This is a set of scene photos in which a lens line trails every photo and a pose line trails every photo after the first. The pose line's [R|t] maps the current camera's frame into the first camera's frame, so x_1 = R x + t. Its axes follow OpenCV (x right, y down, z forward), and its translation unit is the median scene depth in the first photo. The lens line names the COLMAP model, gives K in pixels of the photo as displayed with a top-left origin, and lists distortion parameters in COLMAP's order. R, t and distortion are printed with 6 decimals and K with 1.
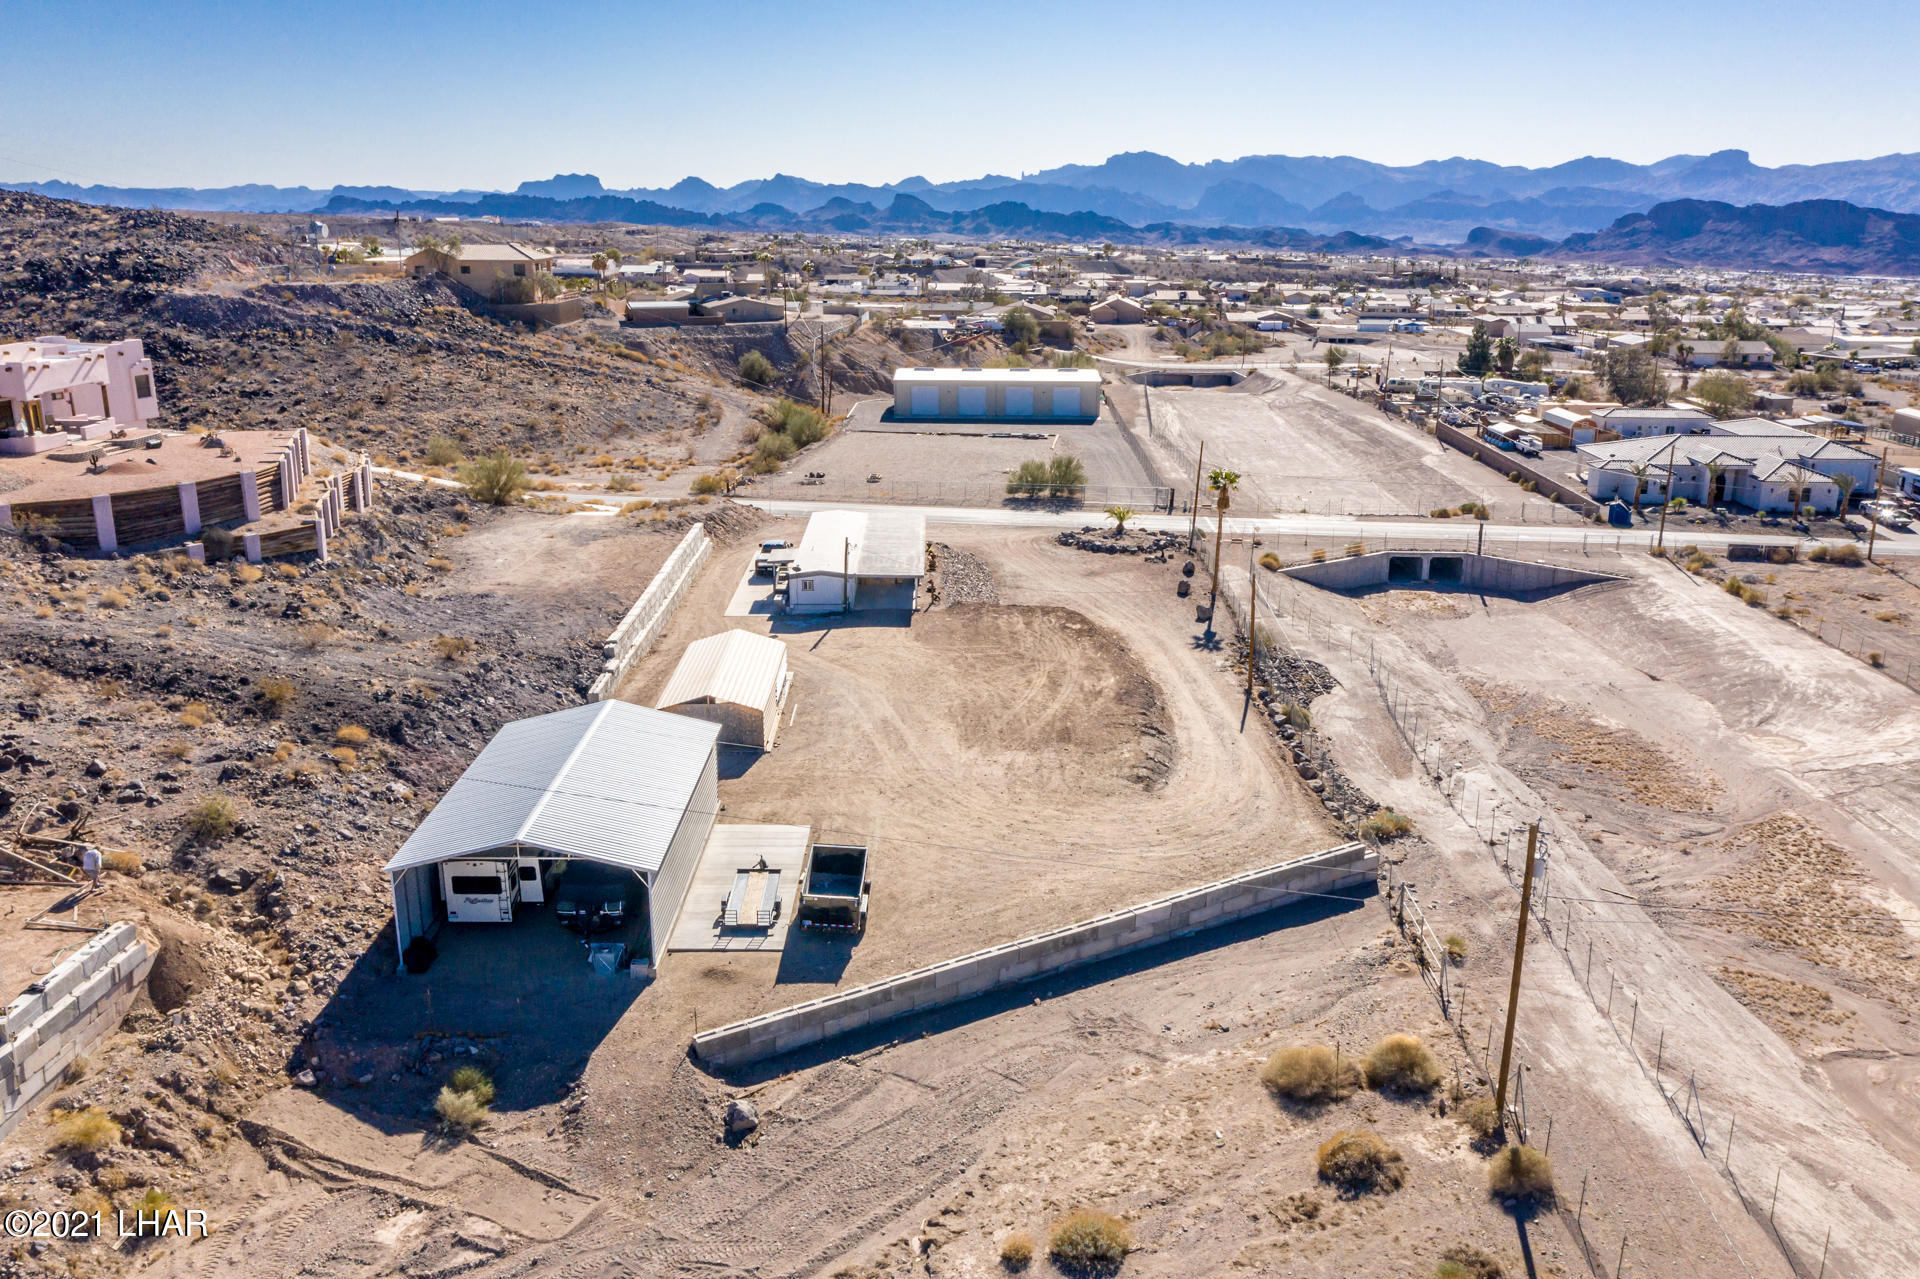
lens RADIAL K [[1508.8, 0, 960.0], [0, 1508.8, 639.5], [0, 0, 1]] dist [-0.000007, -0.004847]
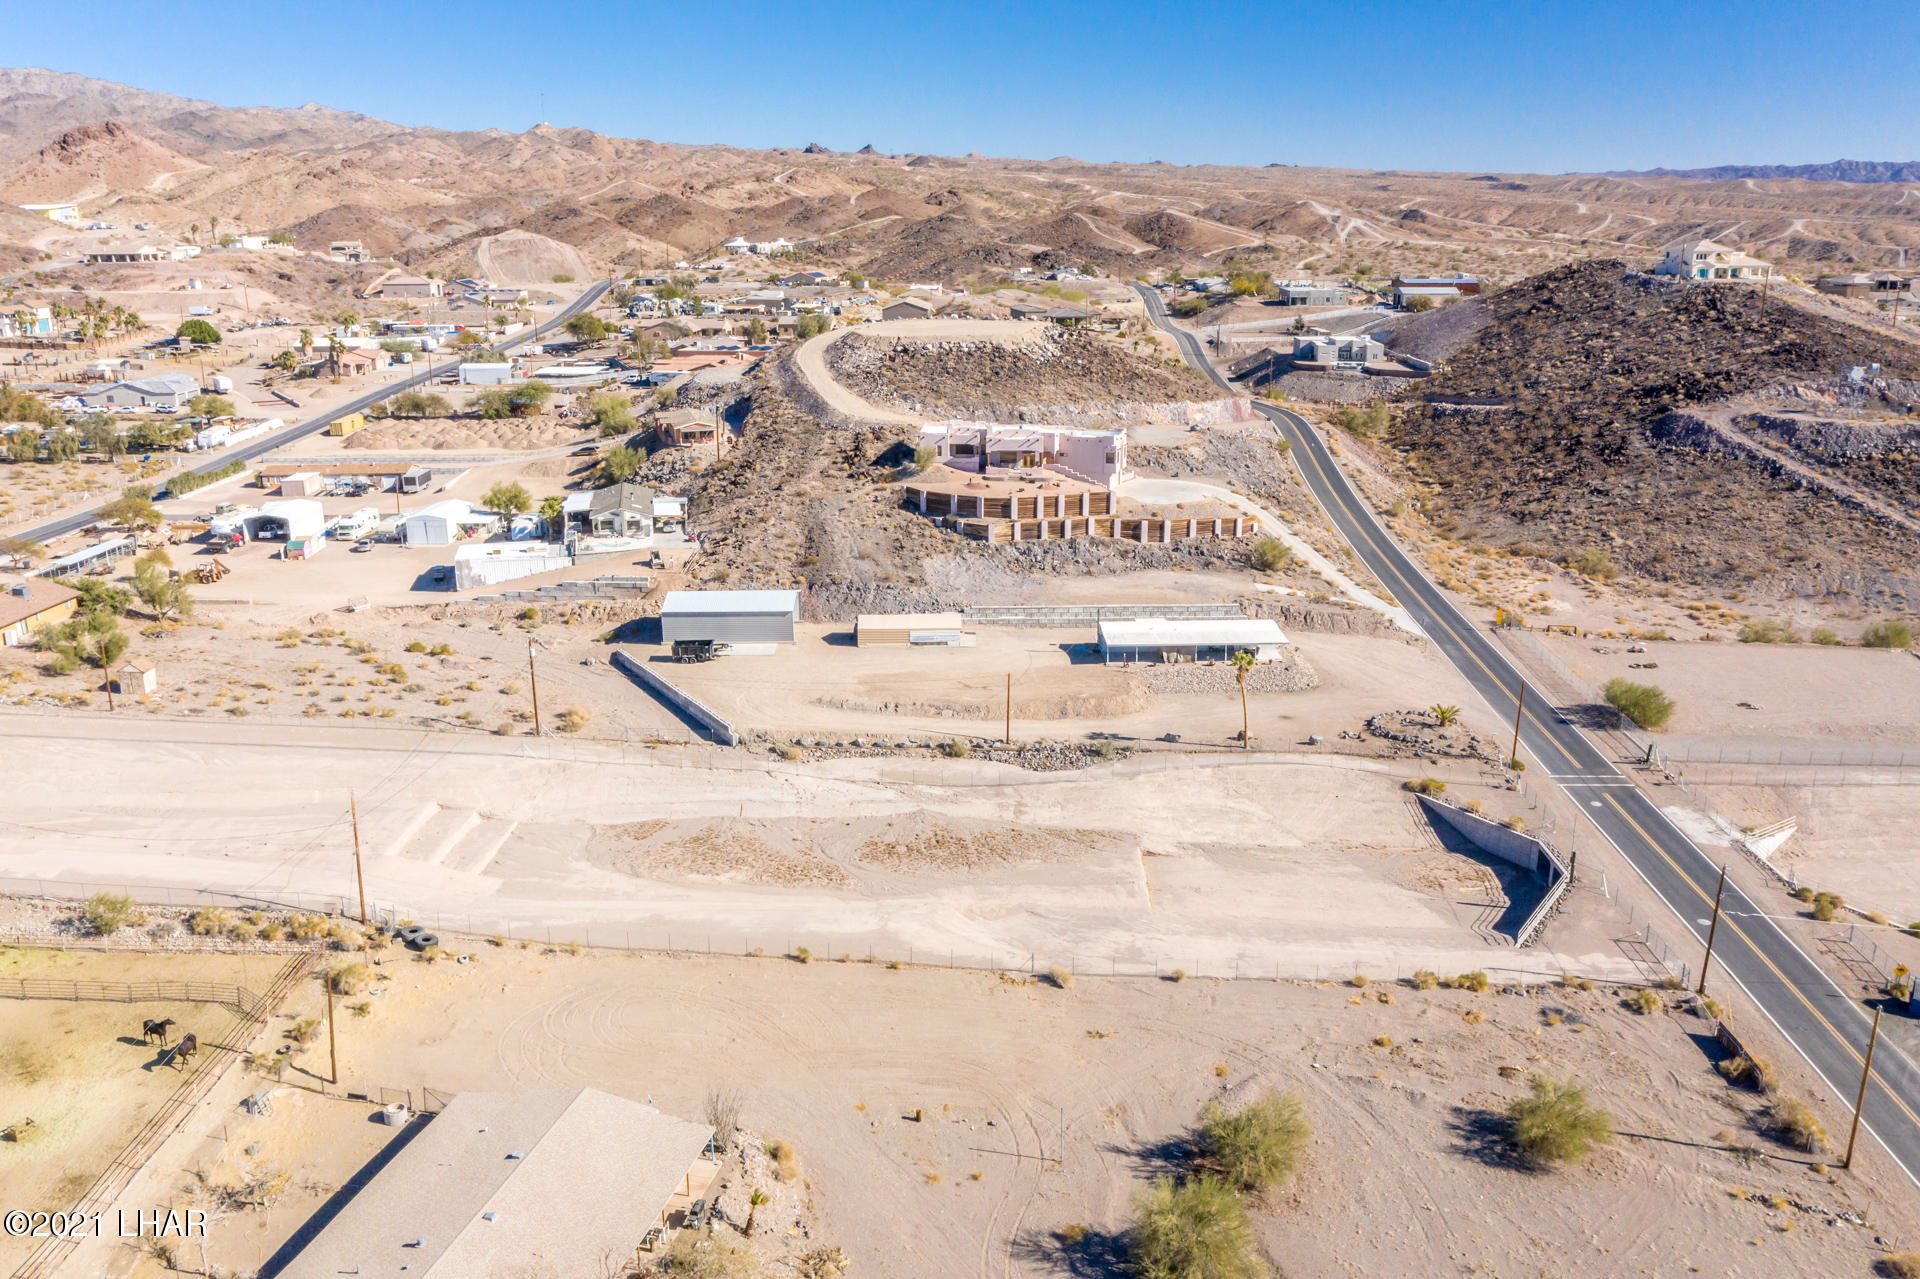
lens RADIAL K [[1469.5, 0, 960.0], [0, 1469.5, 639.5], [0, 0, 1]] dist [0.067543, 0.002615]
pose [[-0.002200, 0.279496, -0.960144, 1.868564], [-0.263932, 0.925939, 0.270143, -0.539385], [0.964539, 0.254007, 0.071730, 0.892665]]
